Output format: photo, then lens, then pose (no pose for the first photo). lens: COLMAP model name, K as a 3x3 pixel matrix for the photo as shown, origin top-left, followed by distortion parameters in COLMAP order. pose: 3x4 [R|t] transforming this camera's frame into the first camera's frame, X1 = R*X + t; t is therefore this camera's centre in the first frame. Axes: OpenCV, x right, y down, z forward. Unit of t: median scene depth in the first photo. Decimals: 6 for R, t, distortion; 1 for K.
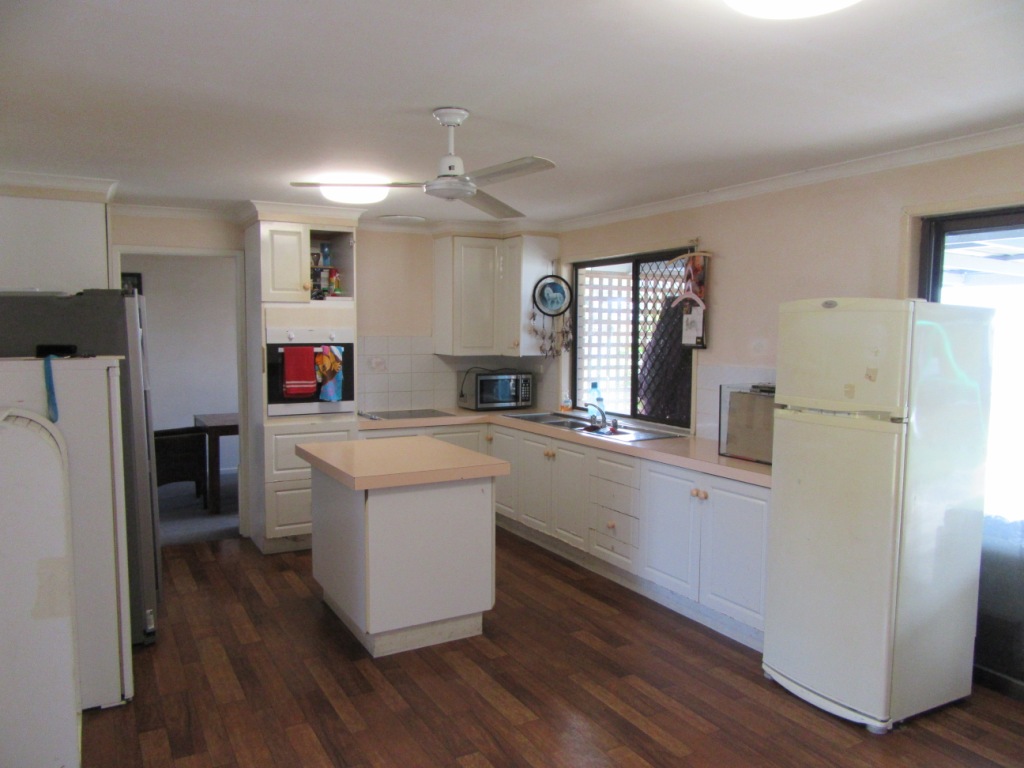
lens RADIAL K [[747.4, 0, 517.6], [0, 747.4, 385.6], [0, 0, 1]] dist [-0.005450, -0.004992]
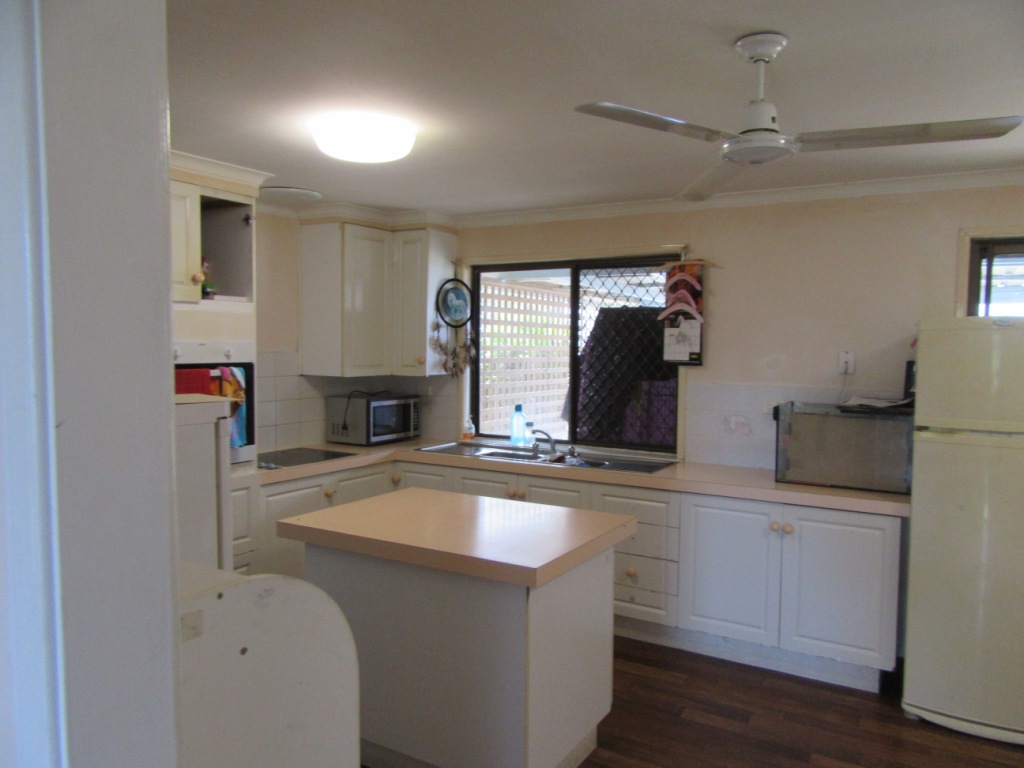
lens RADIAL K [[747.4, 0, 517.6], [0, 747.4, 385.6], [0, 0, 1]] dist [-0.005450, -0.004992]
pose [[0.872453, -0.024448, 0.488086, -0.347185], [0.031808, 0.999471, -0.006794, -0.022559], [-0.487662, 0.021453, 0.872769, 0.268354]]
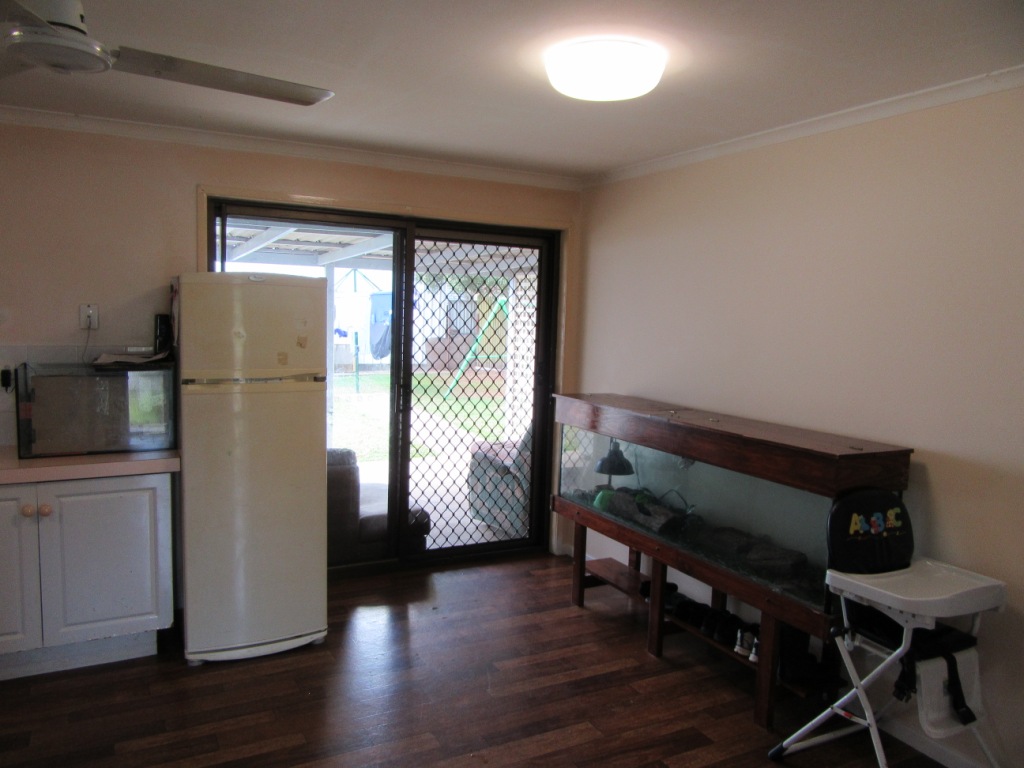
lens RADIAL K [[747.4, 0, 517.6], [0, 747.4, 385.6], [0, 0, 1]] dist [-0.005450, -0.004992]
pose [[0.039192, -0.102445, 0.993966, -0.361300], [0.052170, 0.993584, 0.100349, -0.025480], [-0.997869, 0.047922, 0.044285, 0.340994]]
